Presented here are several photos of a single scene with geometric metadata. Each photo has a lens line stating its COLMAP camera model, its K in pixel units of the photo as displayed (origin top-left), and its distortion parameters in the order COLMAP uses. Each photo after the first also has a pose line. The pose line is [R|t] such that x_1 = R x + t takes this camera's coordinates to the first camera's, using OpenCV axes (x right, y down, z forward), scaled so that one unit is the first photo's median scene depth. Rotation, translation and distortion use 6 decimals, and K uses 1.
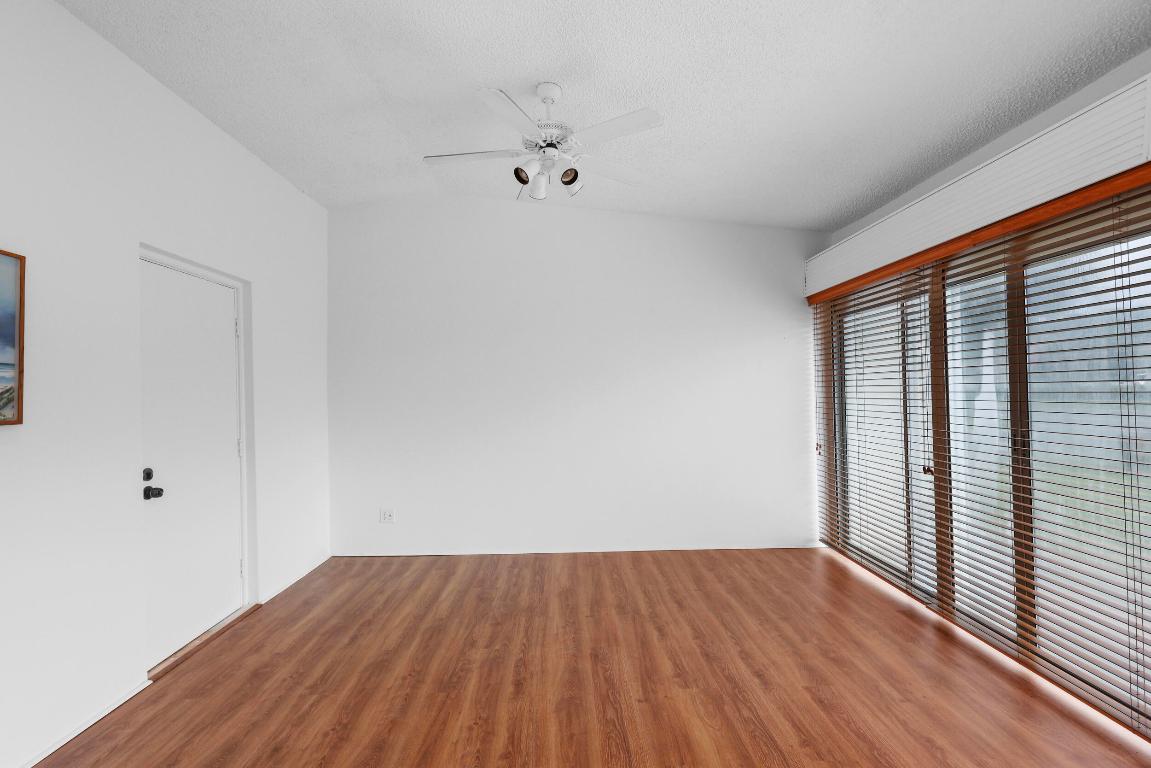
lens RADIAL K [[529.3, 0, 575.5], [0, 529.3, 384.0], [0, 0, 1]] dist [0.004178, -0.000054]
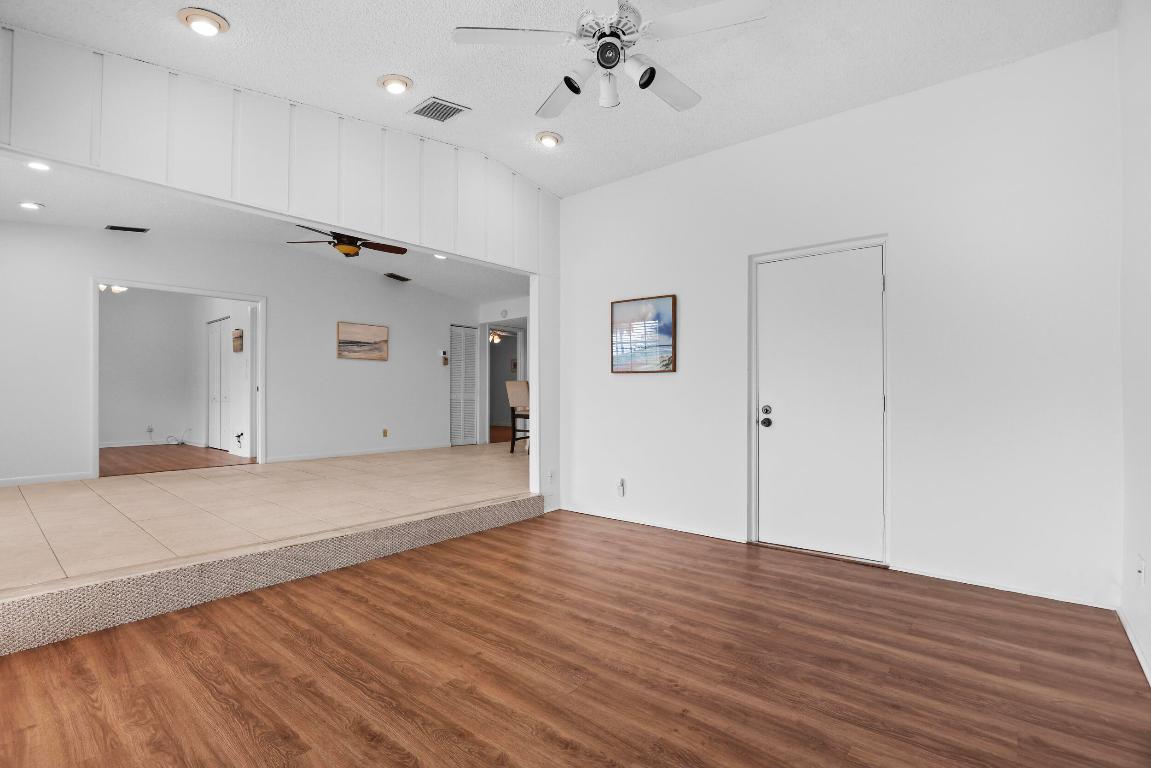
lens RADIAL K [[542.3, 0, 580.7], [0, 542.3, 388.5], [0, 0, 1]] dist [-0.030422, 0.000387]
pose [[-0.657703, 0.014481, -0.753138, 0.608601], [0.026266, 0.999648, -0.003716, 0.094421], [0.752819, -0.022226, -0.657852, 1.482121]]
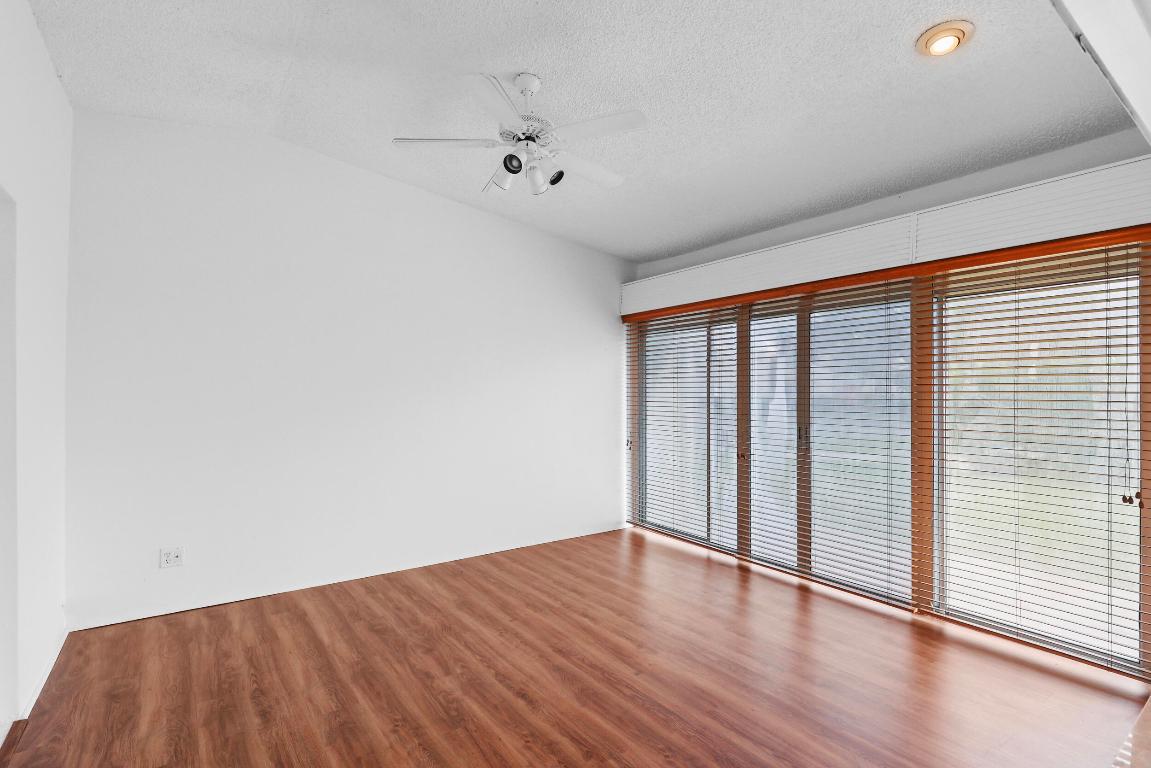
lens RADIAL K [[534.0, 0, 576.6], [0, 534.0, 395.0], [0, 0, 1]] dist [0.000629, -0.000527]
pose [[0.821825, 0.017593, 0.569469, -0.511158], [-0.025187, 0.999668, 0.005465, 0.011627], [-0.569184, -0.018835, 0.821995, 0.137347]]
